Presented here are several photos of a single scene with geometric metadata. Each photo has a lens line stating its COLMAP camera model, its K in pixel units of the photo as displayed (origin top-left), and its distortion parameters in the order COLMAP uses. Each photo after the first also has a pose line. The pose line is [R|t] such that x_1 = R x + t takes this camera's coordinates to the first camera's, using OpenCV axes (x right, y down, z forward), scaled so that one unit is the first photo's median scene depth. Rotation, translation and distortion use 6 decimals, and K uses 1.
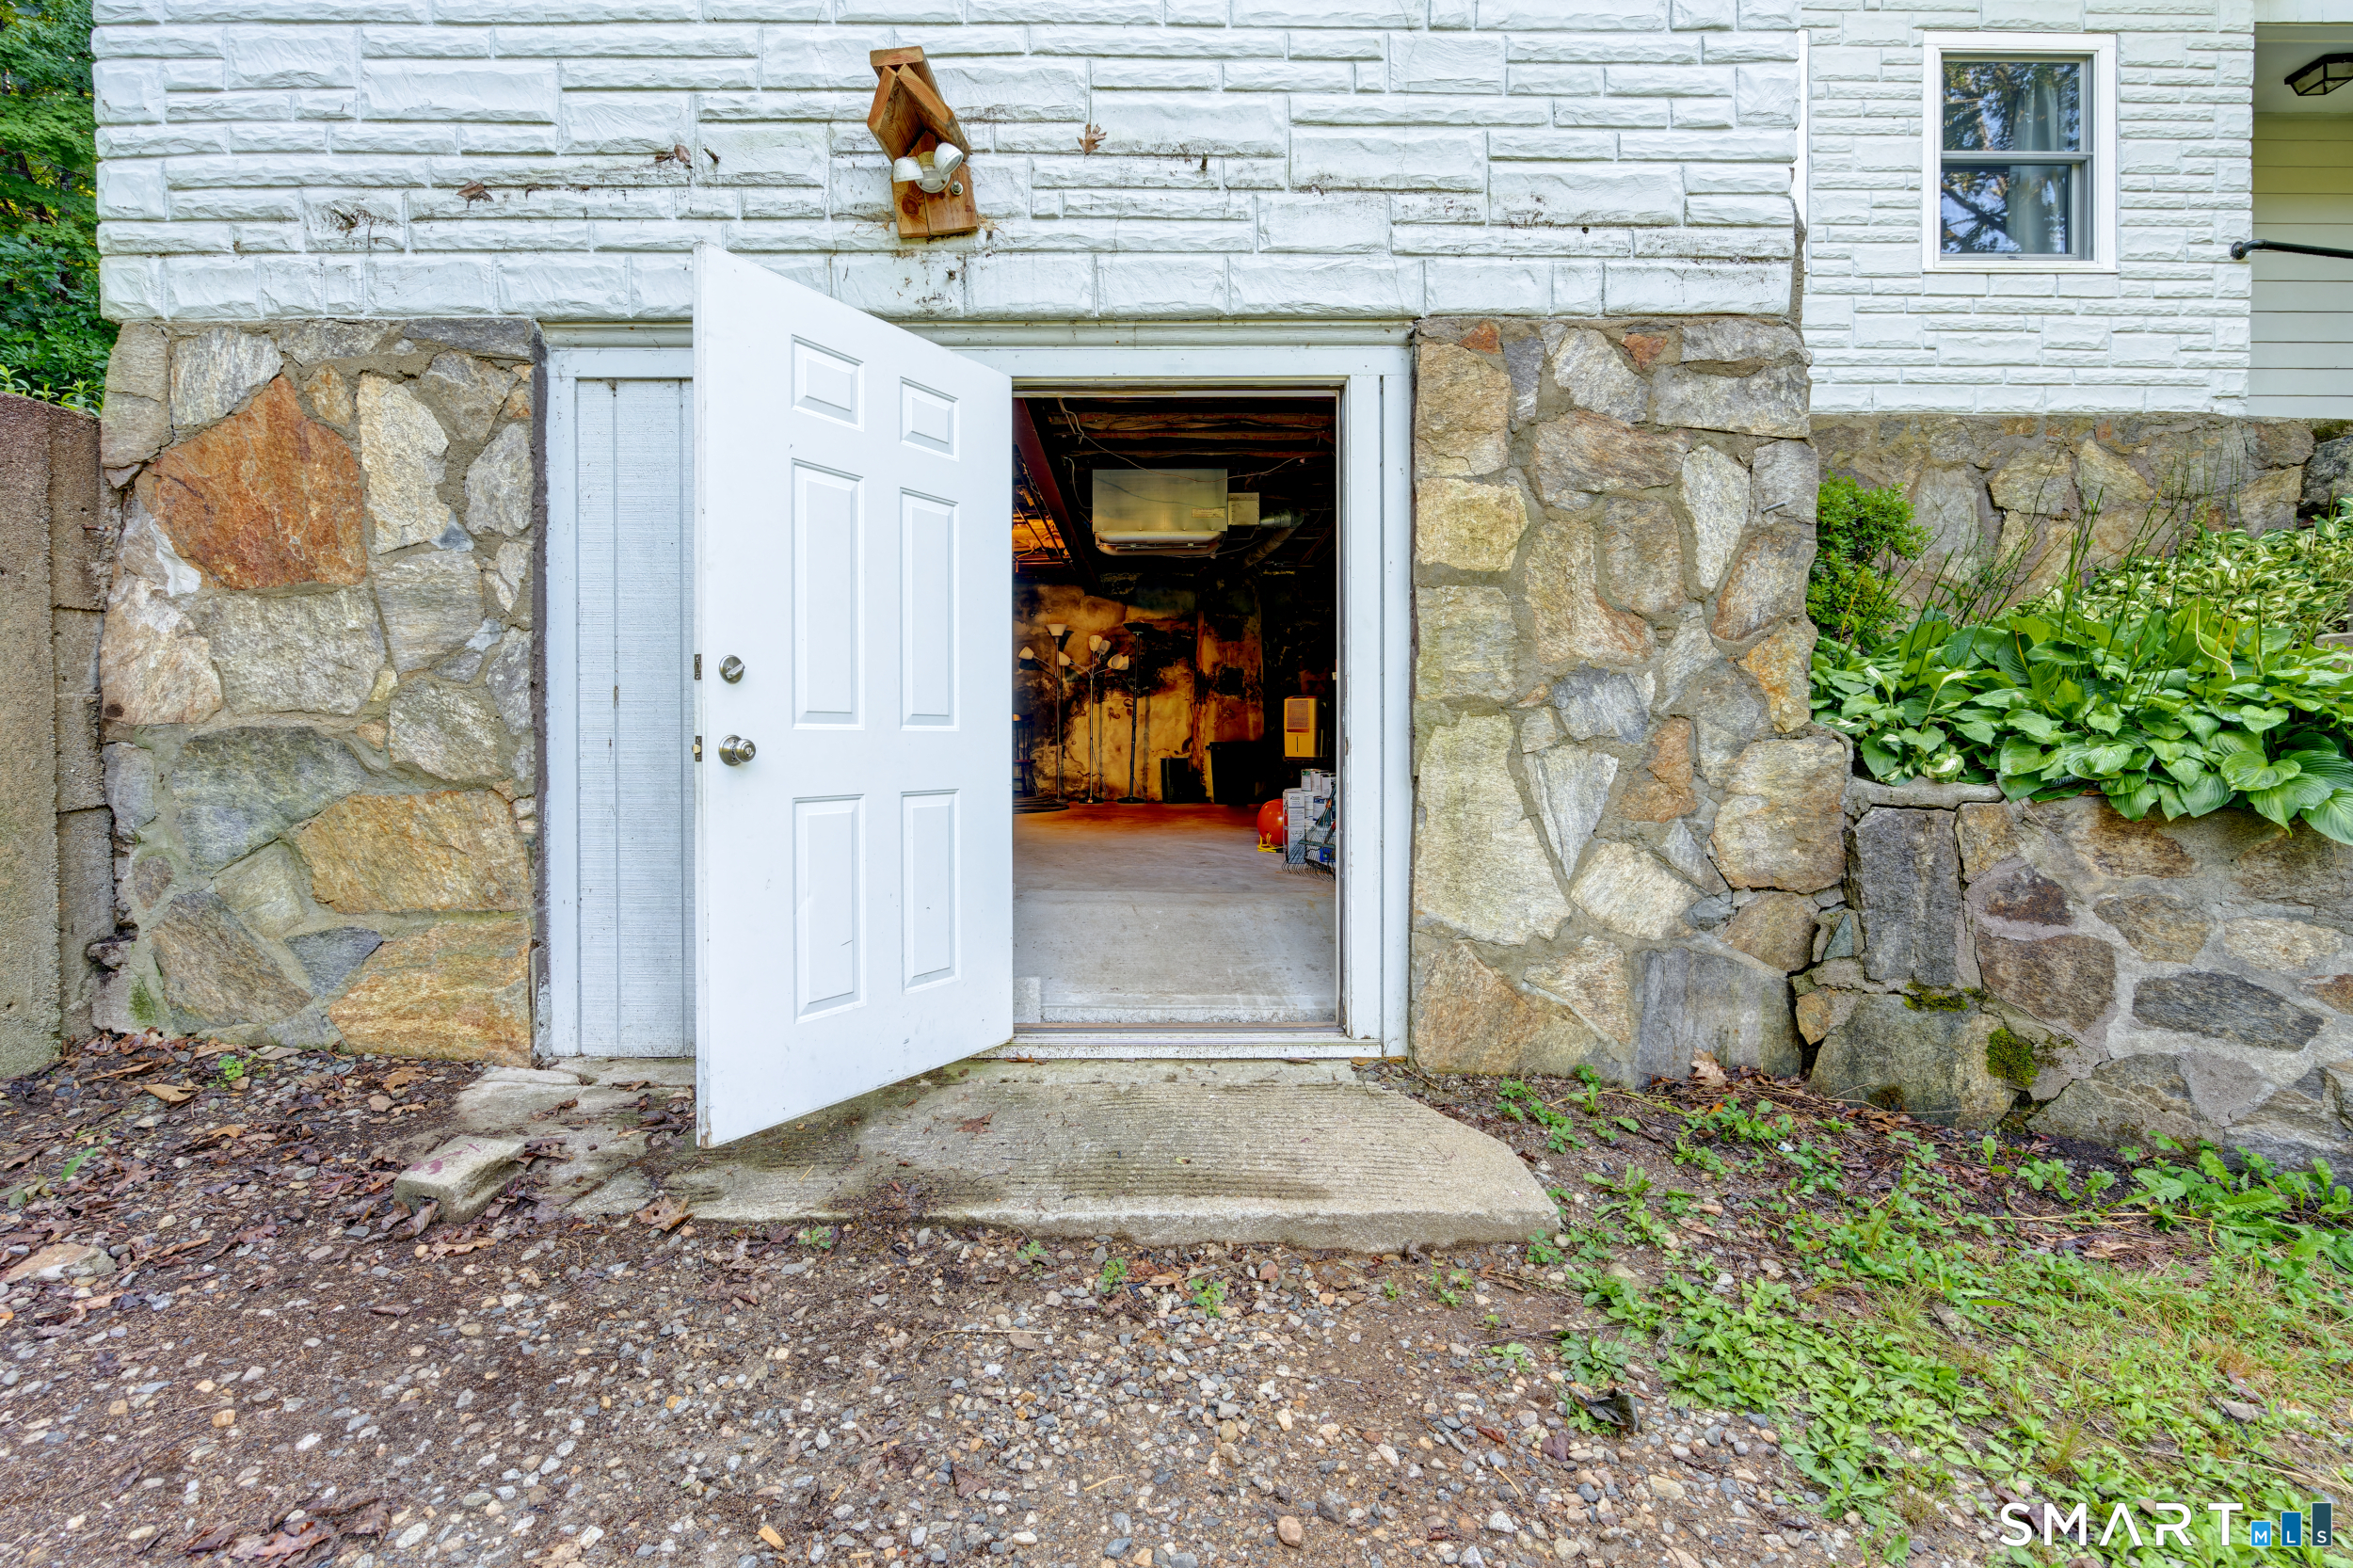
lens RADIAL K [[1080.6, 0, 1176.2], [0, 1080.6, 757.8], [0, 0, 1]] dist [0.000056, -0.000401]
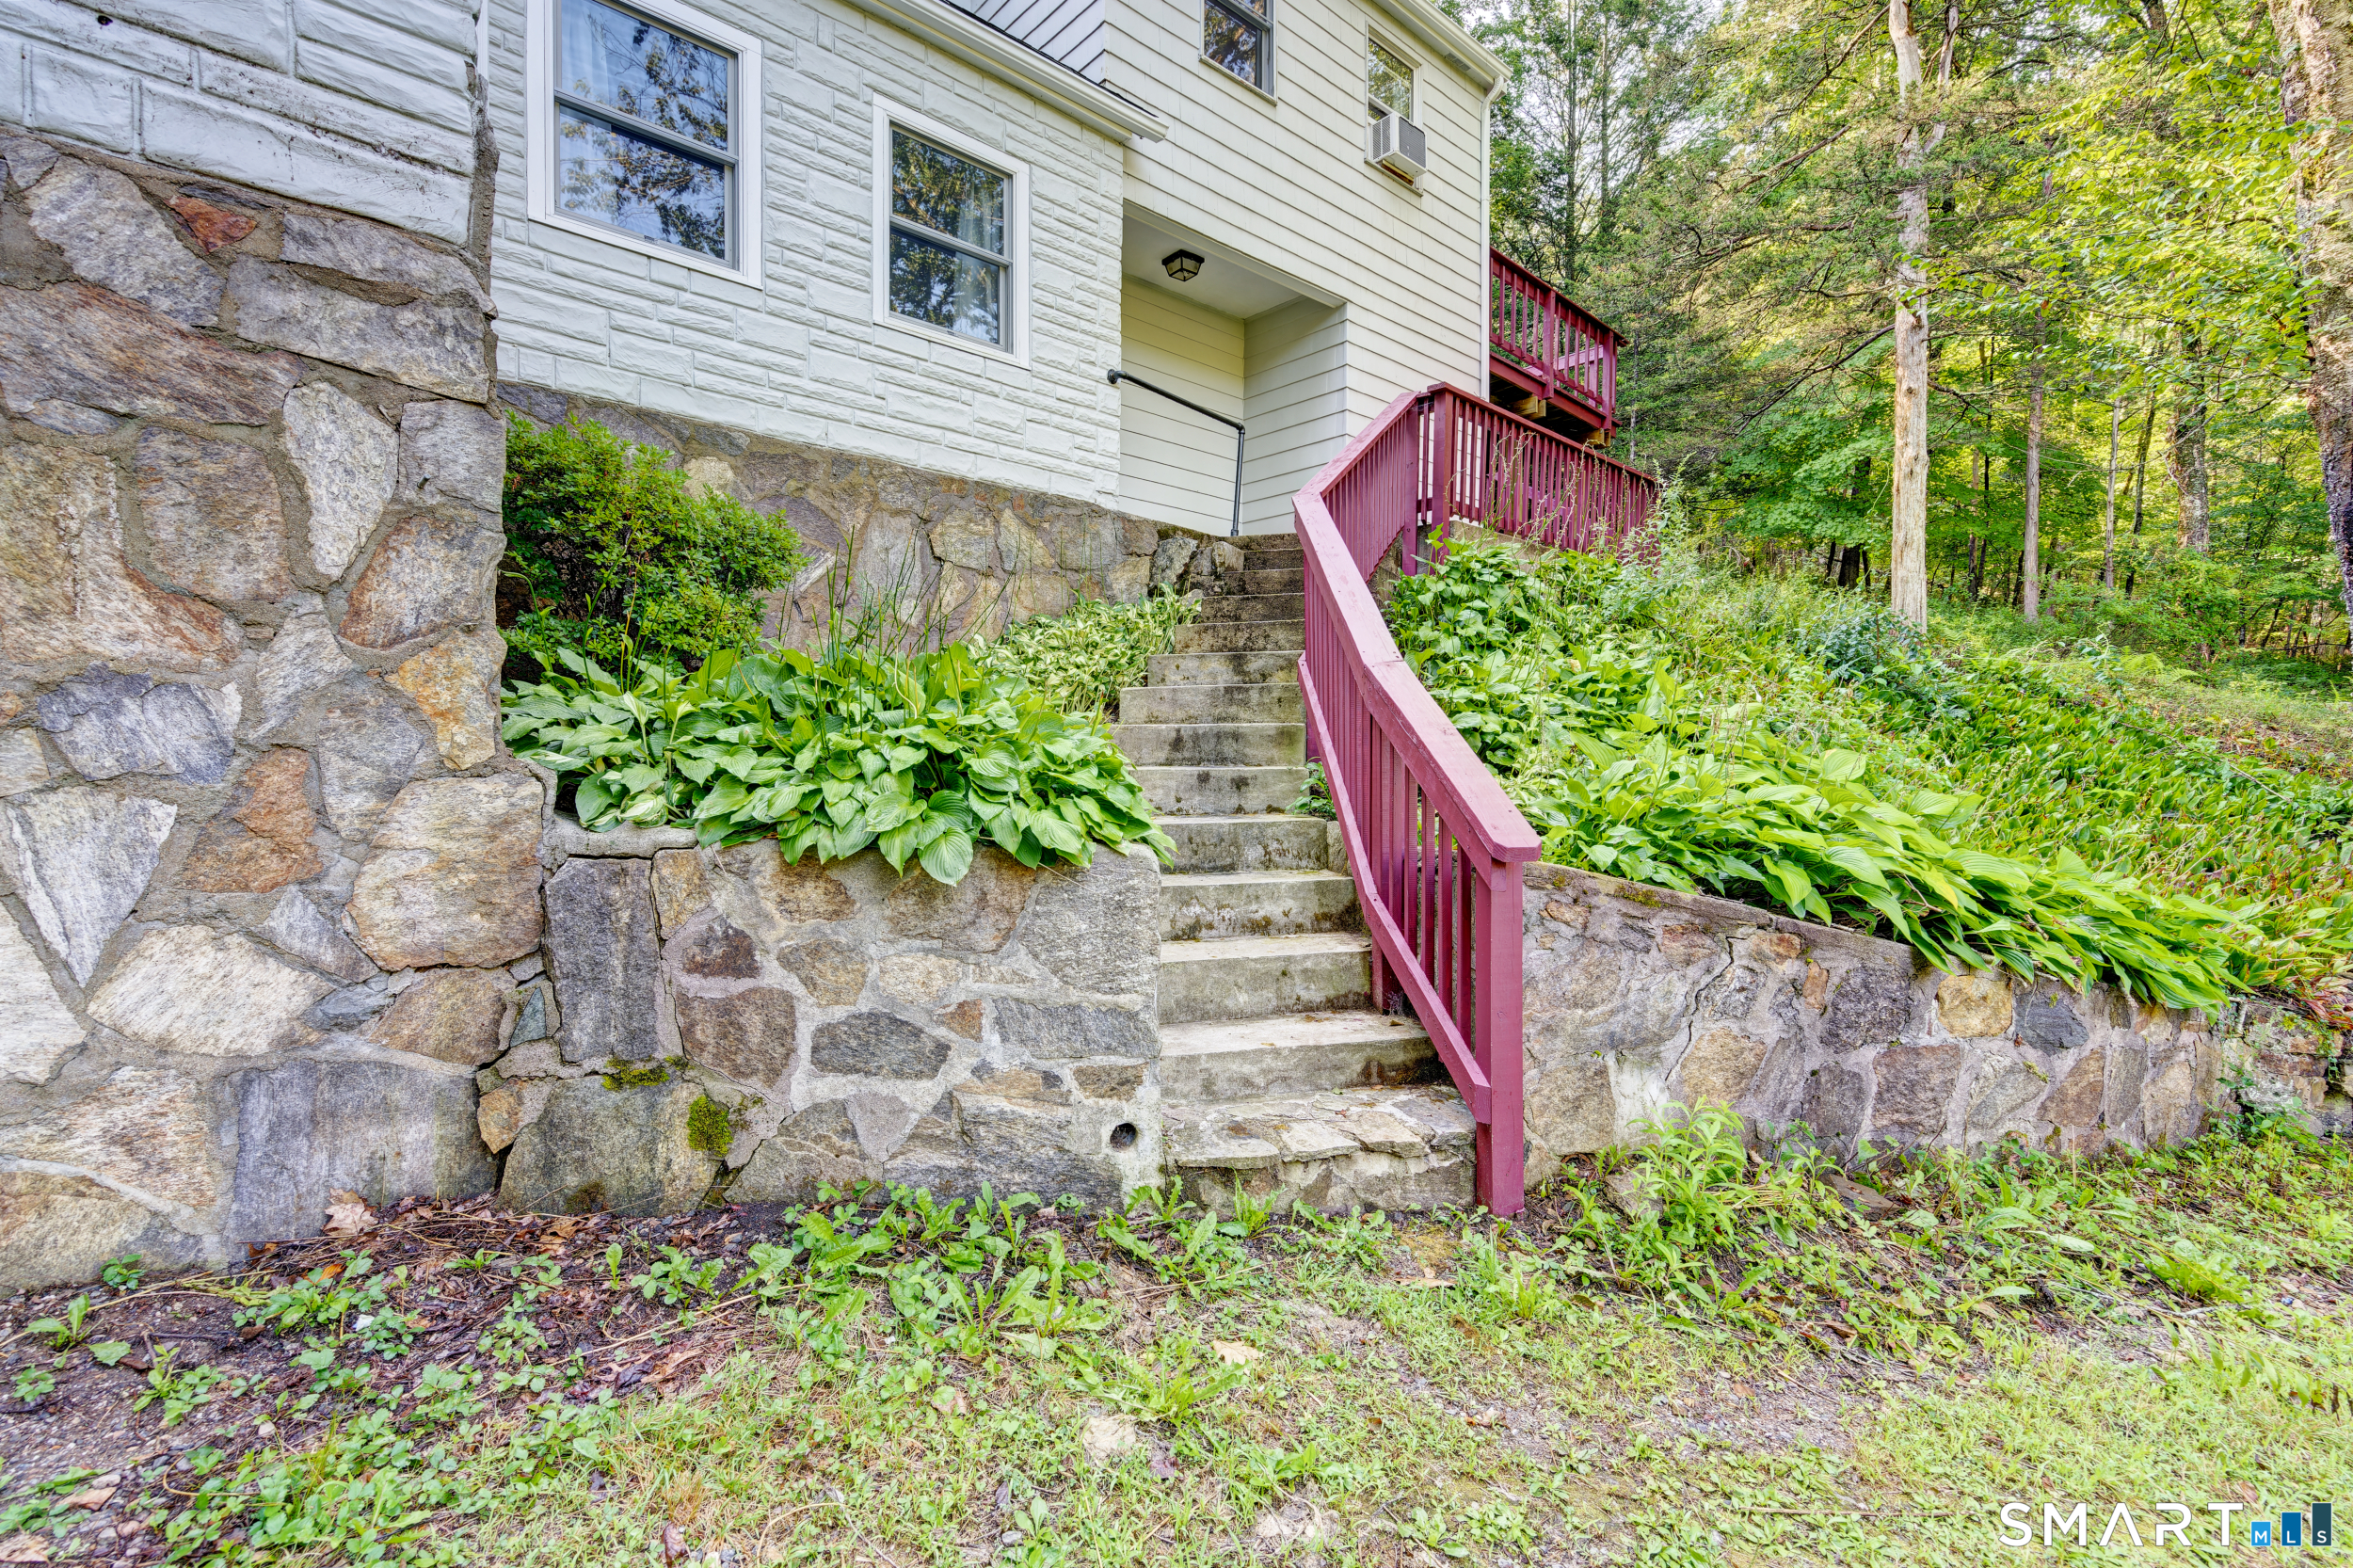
lens RADIAL K [[1079.1, 0, 1158.1], [0, 1079.1, 791.1], [0, 0, 1]] dist [-0.002796, 0.000396]
pose [[0.751569, -0.010470, 0.659571, 0.428415], [0.003546, 0.999924, 0.011832, -0.014678], [-0.659645, -0.006553, 0.751549, 0.062165]]
